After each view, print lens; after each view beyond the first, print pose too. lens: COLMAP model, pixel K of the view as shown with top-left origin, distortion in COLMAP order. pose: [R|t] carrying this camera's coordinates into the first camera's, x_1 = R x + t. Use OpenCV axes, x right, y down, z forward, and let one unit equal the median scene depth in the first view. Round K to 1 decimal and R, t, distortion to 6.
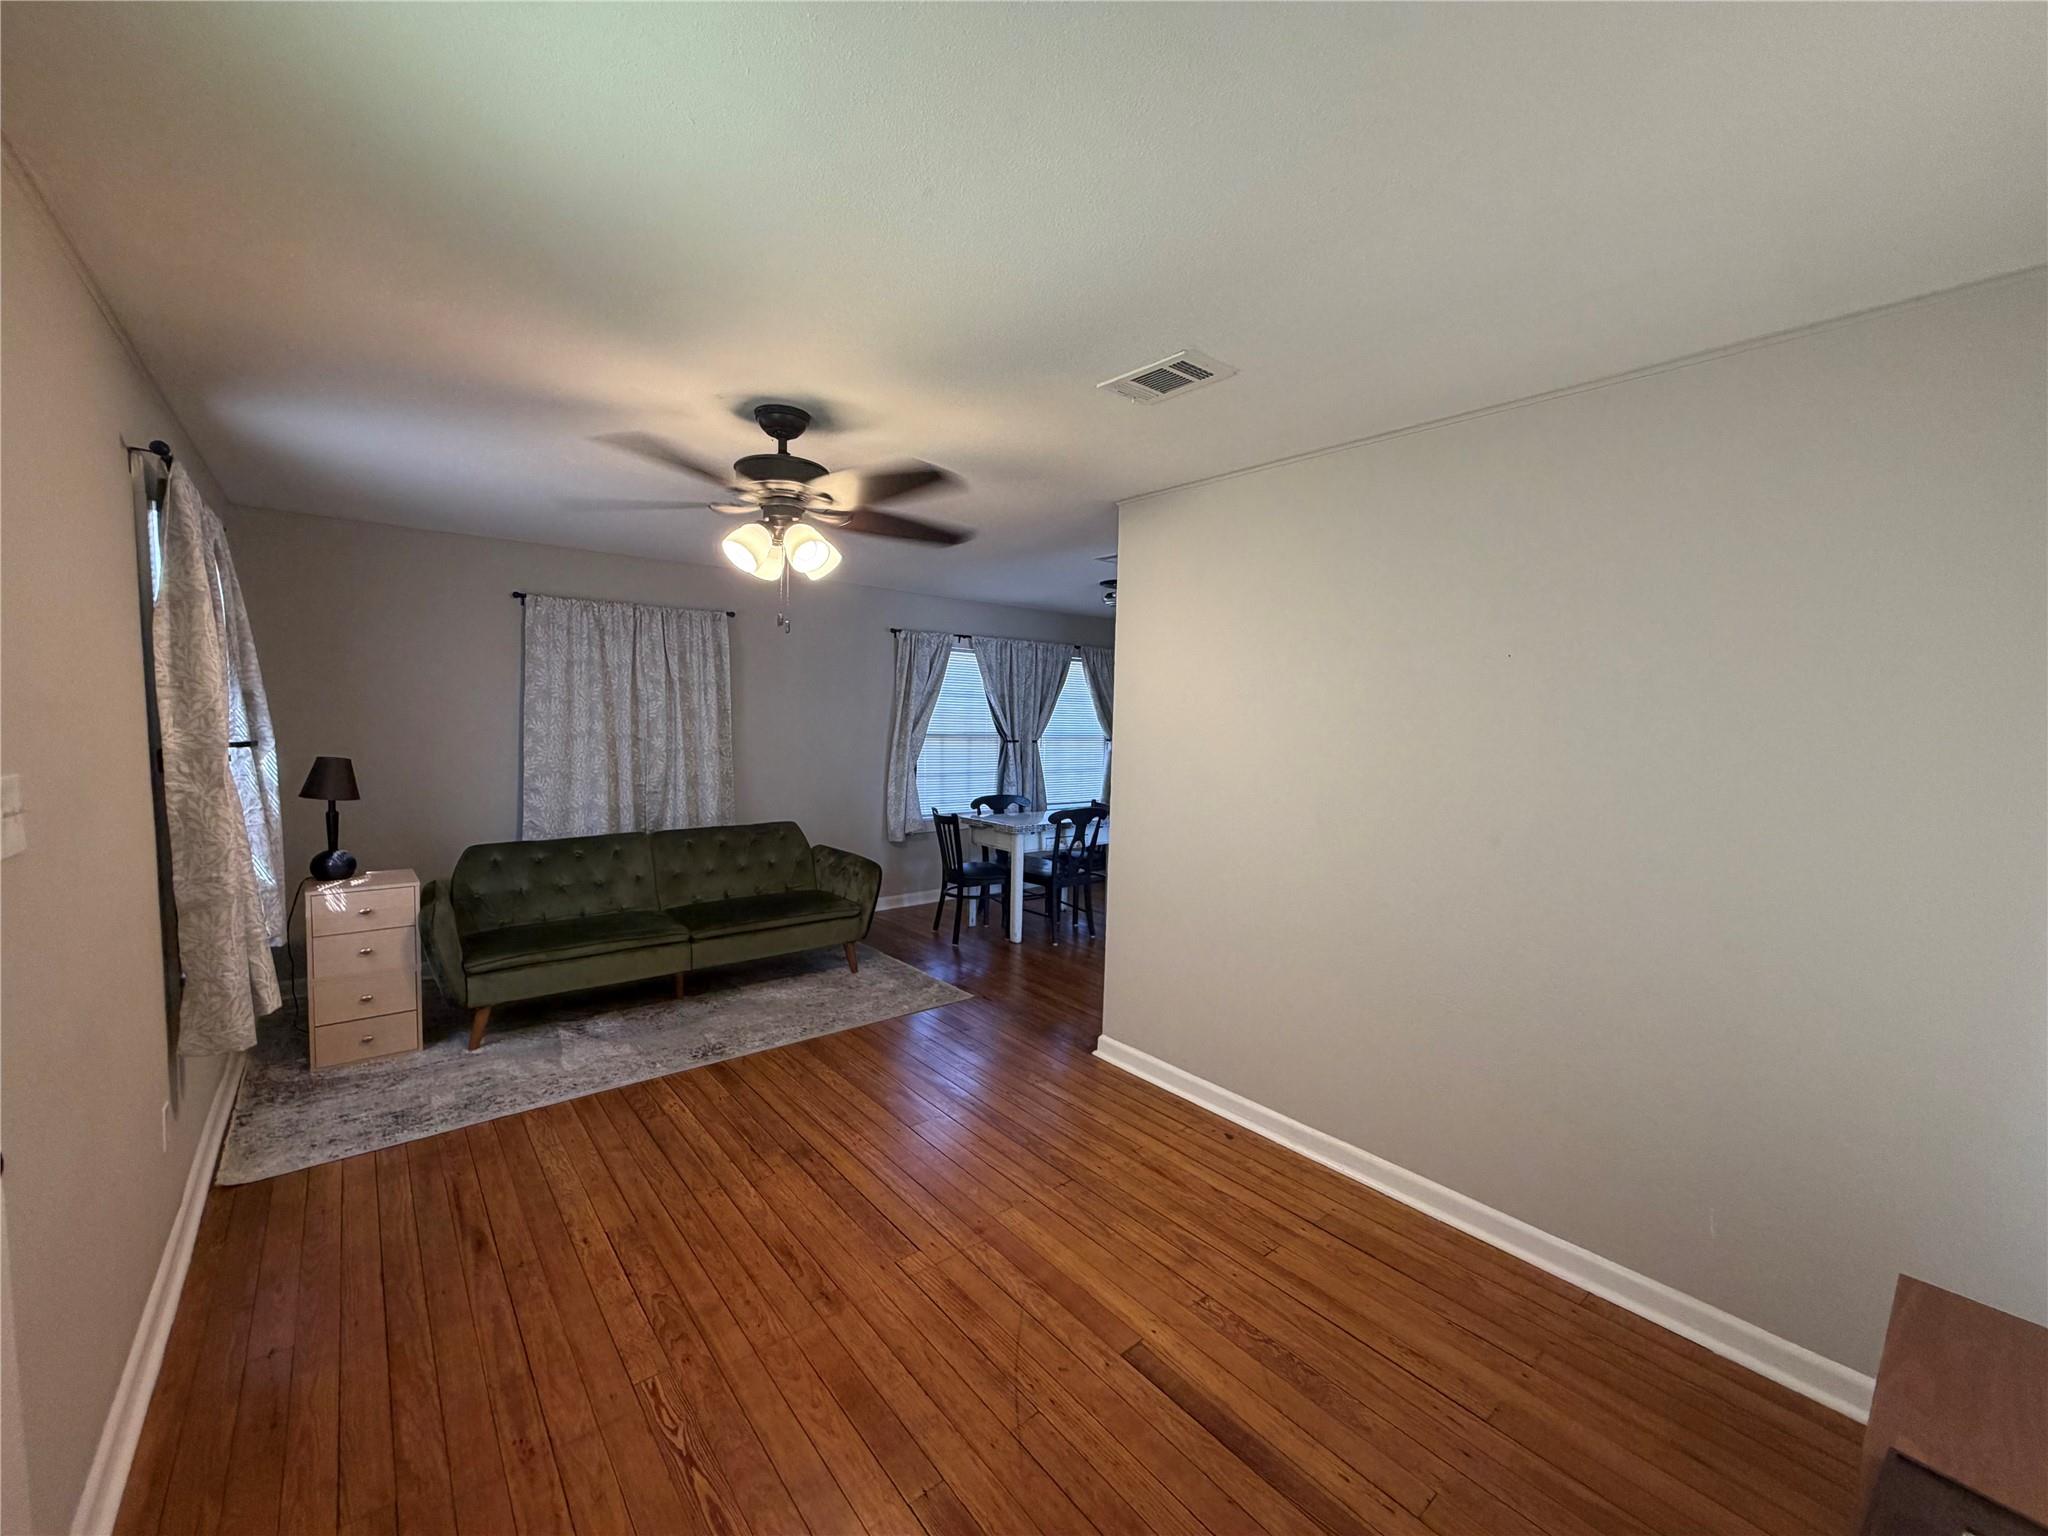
lens RADIAL K [[817.3, 0, 1020.5], [0, 817.3, 780.6], [0, 0, 1]] dist [-0.000596, 0.000709]
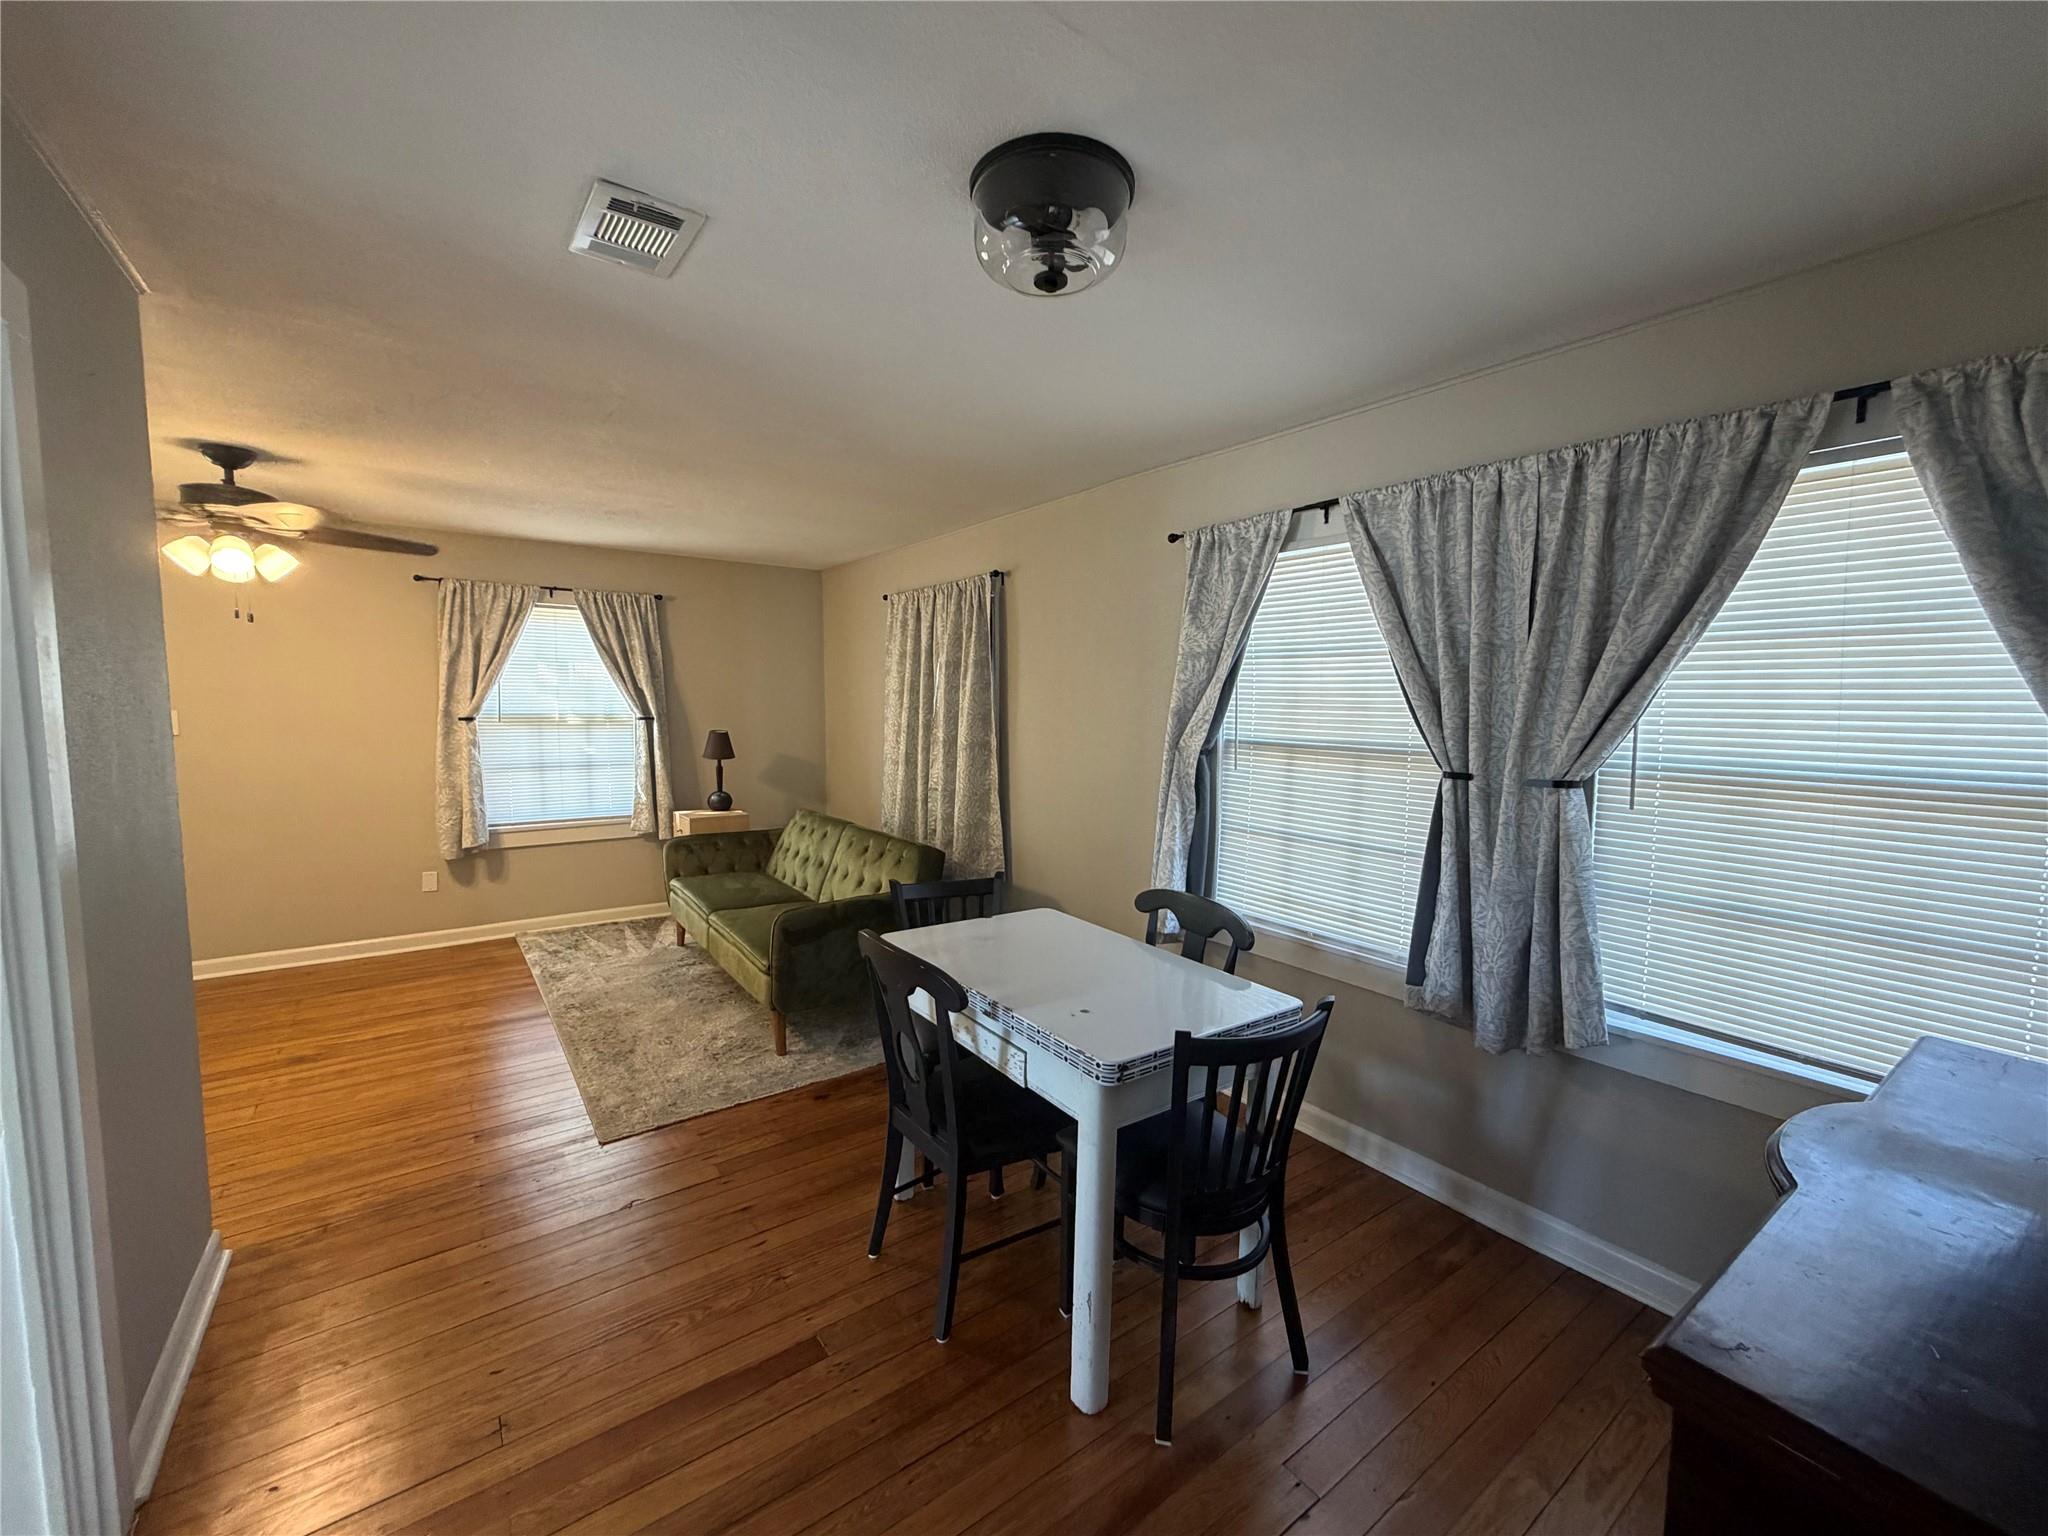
lens RADIAL K [[817.3, 0, 1013.7], [0, 817.3, 764.5], [0, 0, 1]] dist [-0.000596, 0.000709]
pose [[-0.064776, 0.056319, -0.996309, 0.368693], [-0.091591, 0.993856, 0.062135, -0.062442], [0.993688, 0.095278, -0.059220, 0.925062]]
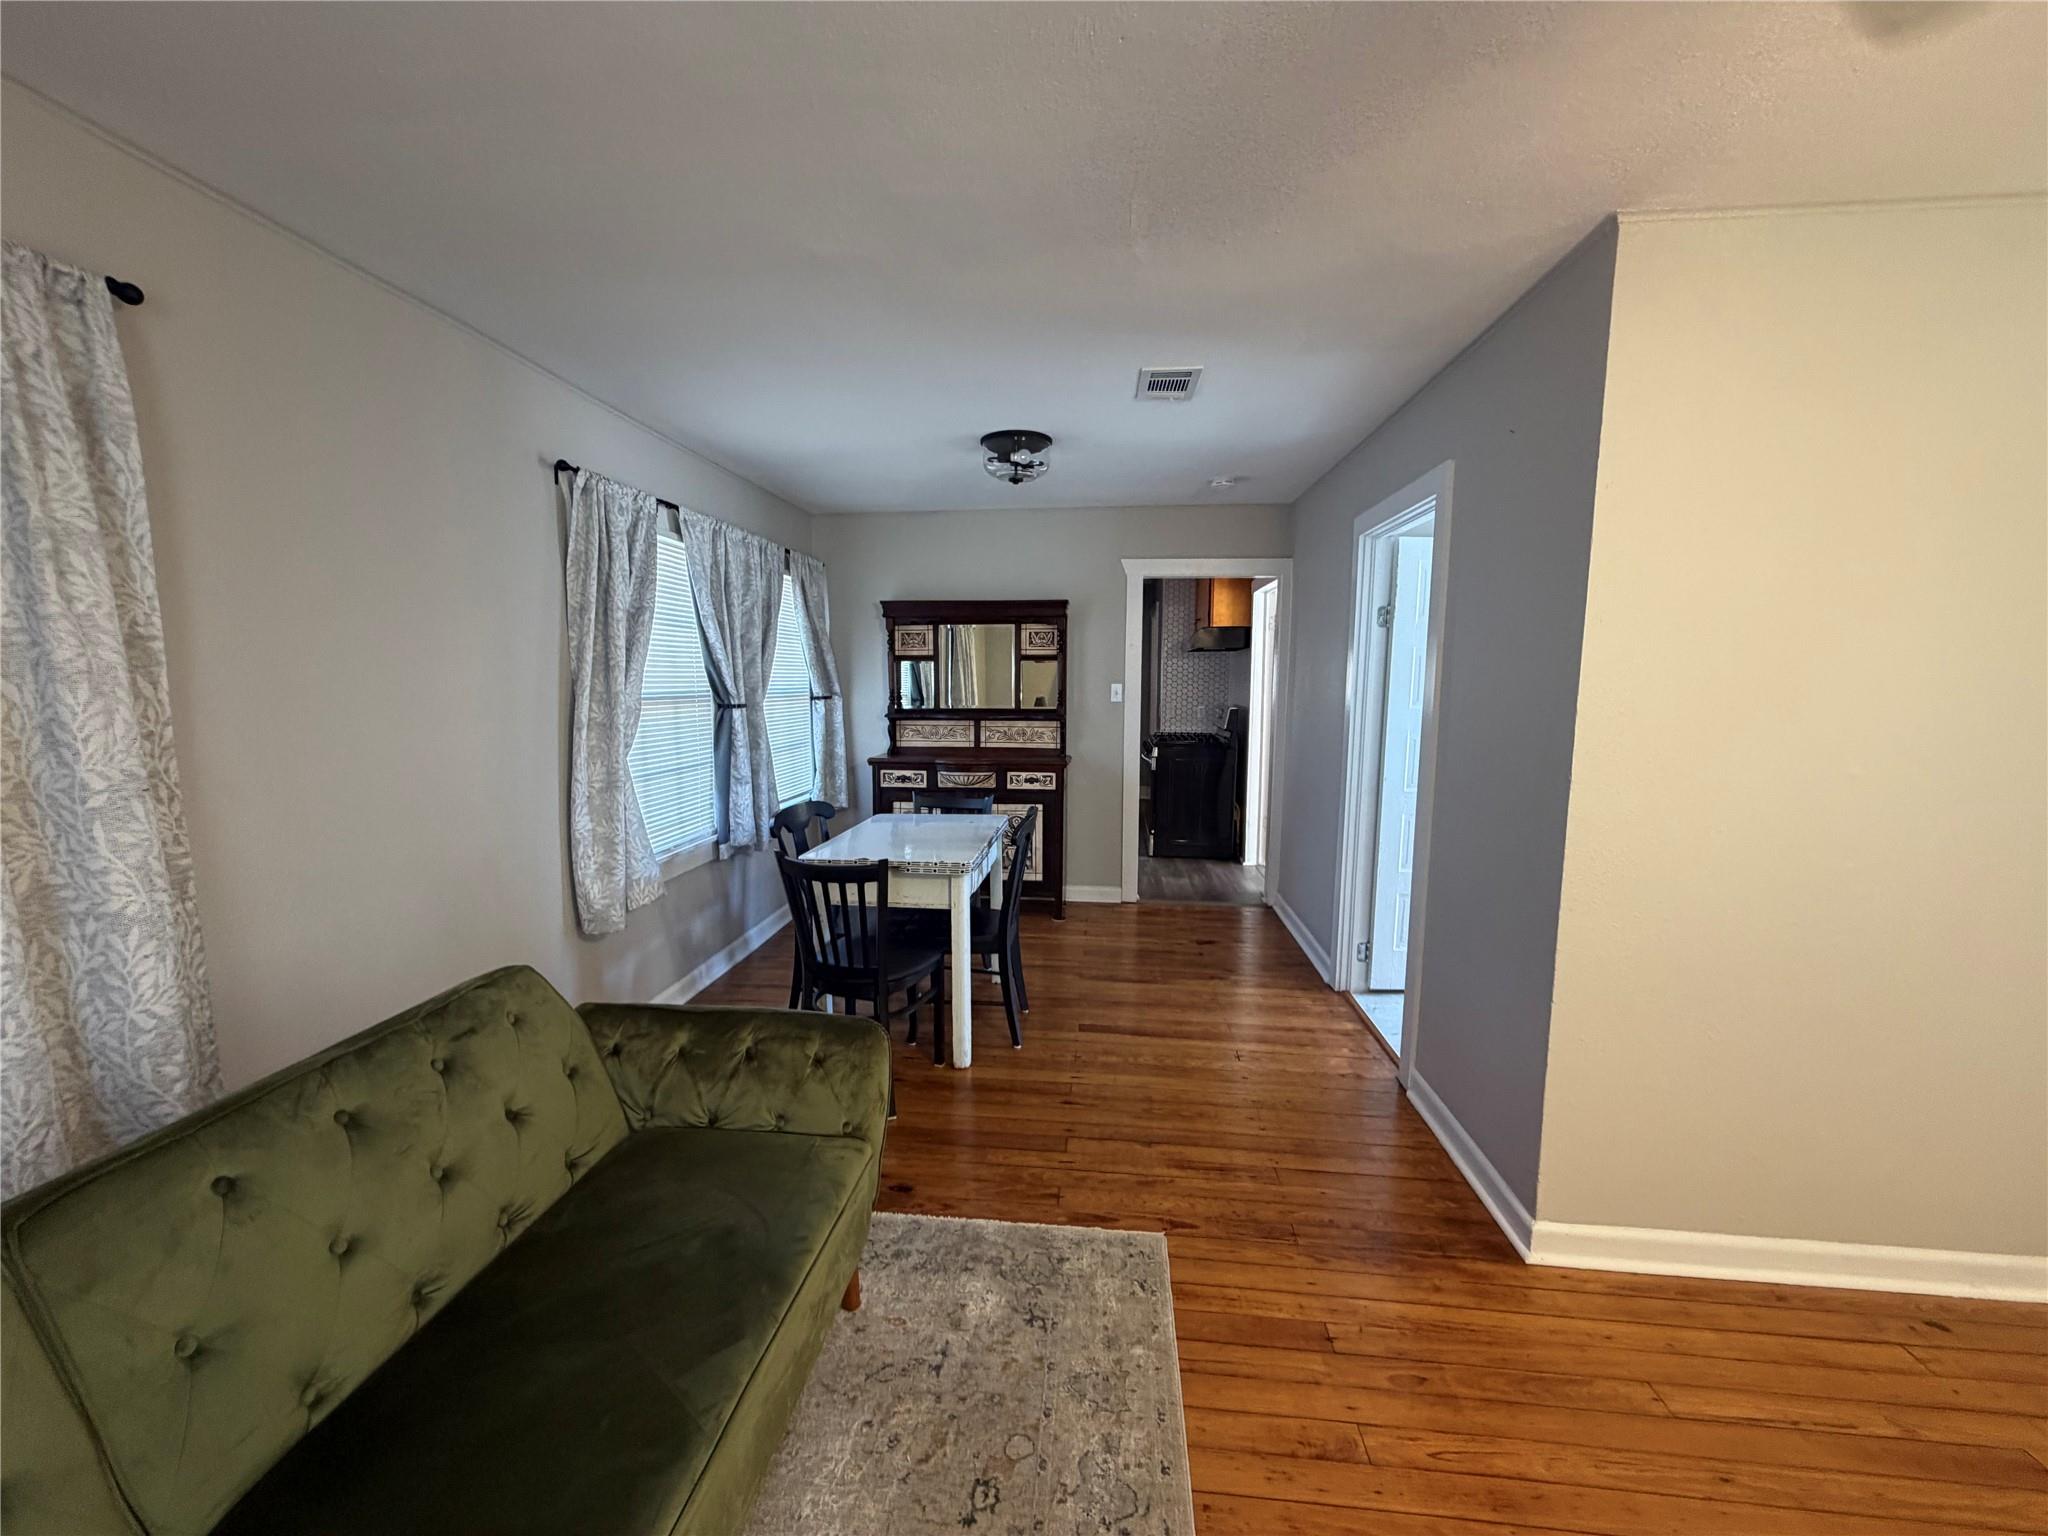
lens RADIAL K [[817.3, 0, 1020.3], [0, 817.3, 771.1], [0, 0, 1]] dist [-0.000596, 0.000709]
pose [[0.711797, -0.101932, 0.694949, -0.297543], [0.069360, 0.994778, 0.074869, -0.035042], [-0.698952, -0.005090, 0.715150, 0.501749]]
